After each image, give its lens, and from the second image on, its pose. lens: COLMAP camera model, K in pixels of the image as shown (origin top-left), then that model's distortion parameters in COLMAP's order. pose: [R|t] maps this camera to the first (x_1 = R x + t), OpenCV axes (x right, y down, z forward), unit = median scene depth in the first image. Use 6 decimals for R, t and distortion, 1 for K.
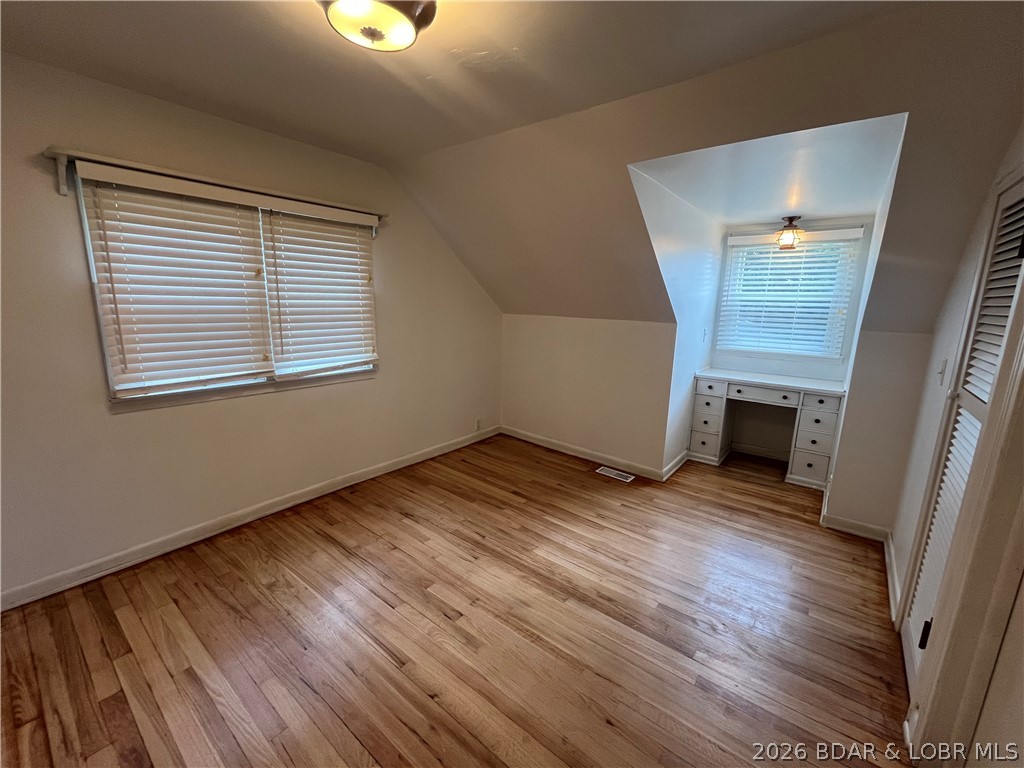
lens RADIAL K [[415.4, 0, 510.4], [0, 415.4, 384.5], [0, 0, 1]] dist [-0.000825, -0.000869]
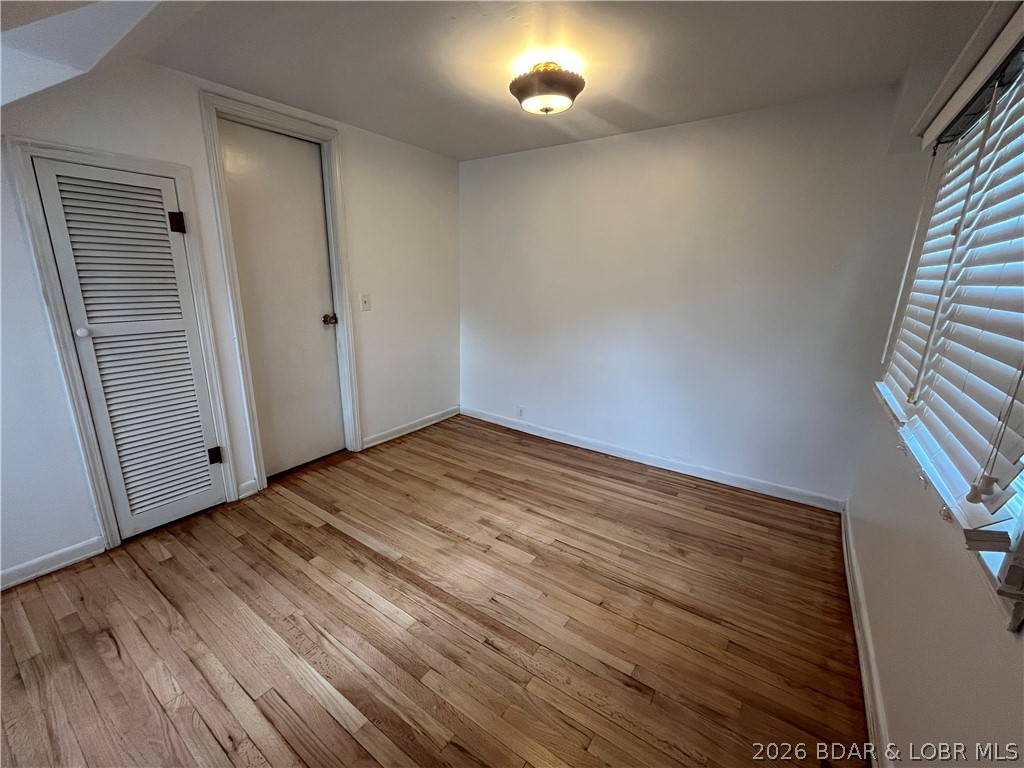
lens RADIAL K [[415.4, 0, 510.4], [0, 415.4, 384.5], [0, 0, 1]] dist [-0.000825, -0.000869]
pose [[-0.997328, -0.026334, -0.068144, -0.057102], [-0.053607, 0.897505, 0.437734, -0.328479], [0.049632, 0.440218, -0.896518, 1.702015]]
